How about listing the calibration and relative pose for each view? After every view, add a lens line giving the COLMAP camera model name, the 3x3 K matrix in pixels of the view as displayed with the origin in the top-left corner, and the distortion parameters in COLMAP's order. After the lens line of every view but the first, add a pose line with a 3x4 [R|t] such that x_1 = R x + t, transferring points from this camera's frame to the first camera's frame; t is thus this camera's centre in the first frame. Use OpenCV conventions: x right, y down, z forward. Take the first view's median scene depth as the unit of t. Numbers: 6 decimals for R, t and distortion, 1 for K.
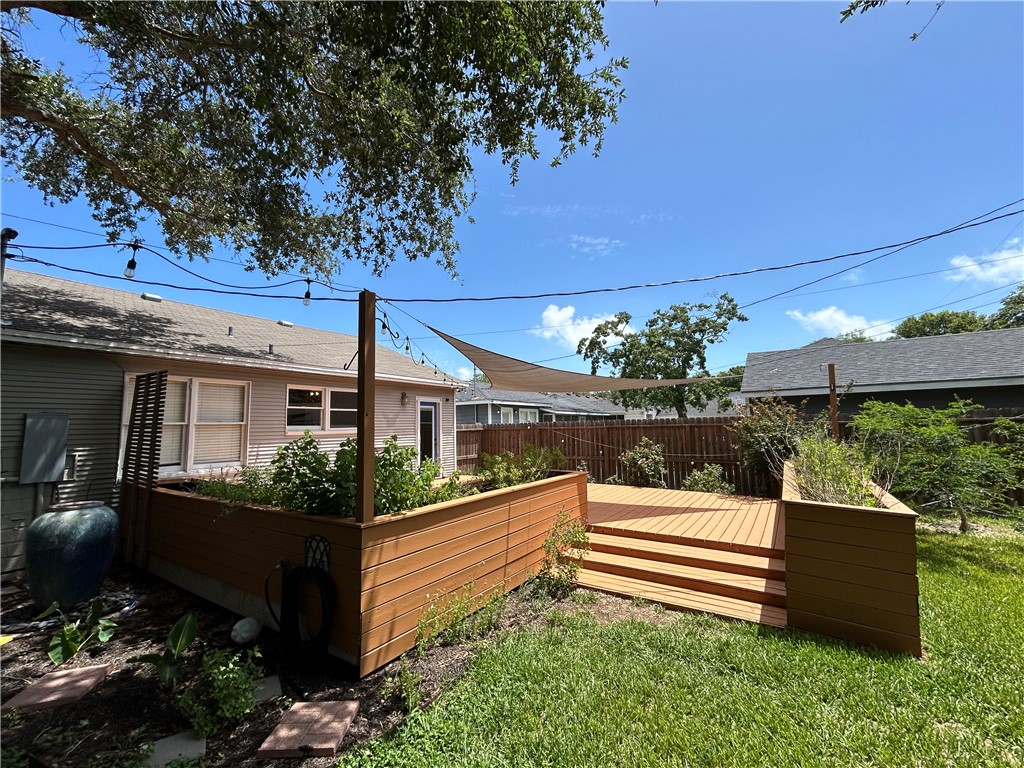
lens RADIAL K [[414.4, 0, 515.9], [0, 414.4, 388.9], [0, 0, 1]] dist [0.001183, -0.000209]
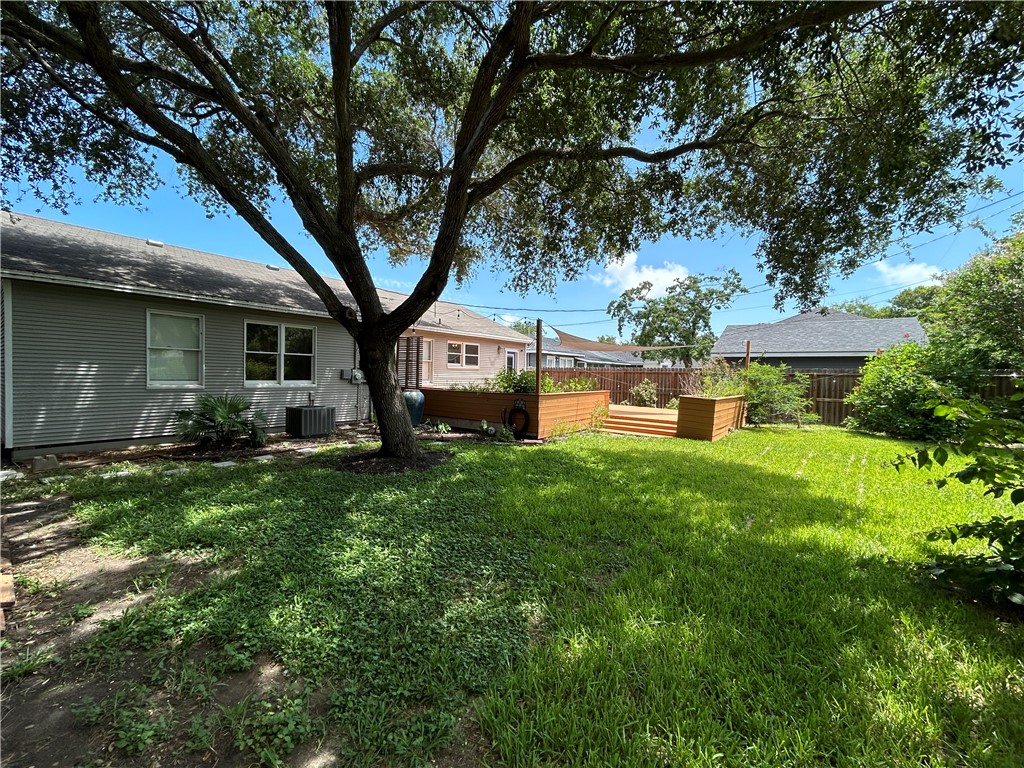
lens RADIAL K [[414.4, 0, 511.6], [0, 414.4, 378.9], [0, 0, 1]] dist [0.001183, -0.000209]
pose [[0.996928, 0.041614, -0.066347, -0.114018], [-0.034288, 0.993563, 0.107970, -0.041682], [0.070413, -0.105363, 0.991938, -0.676743]]
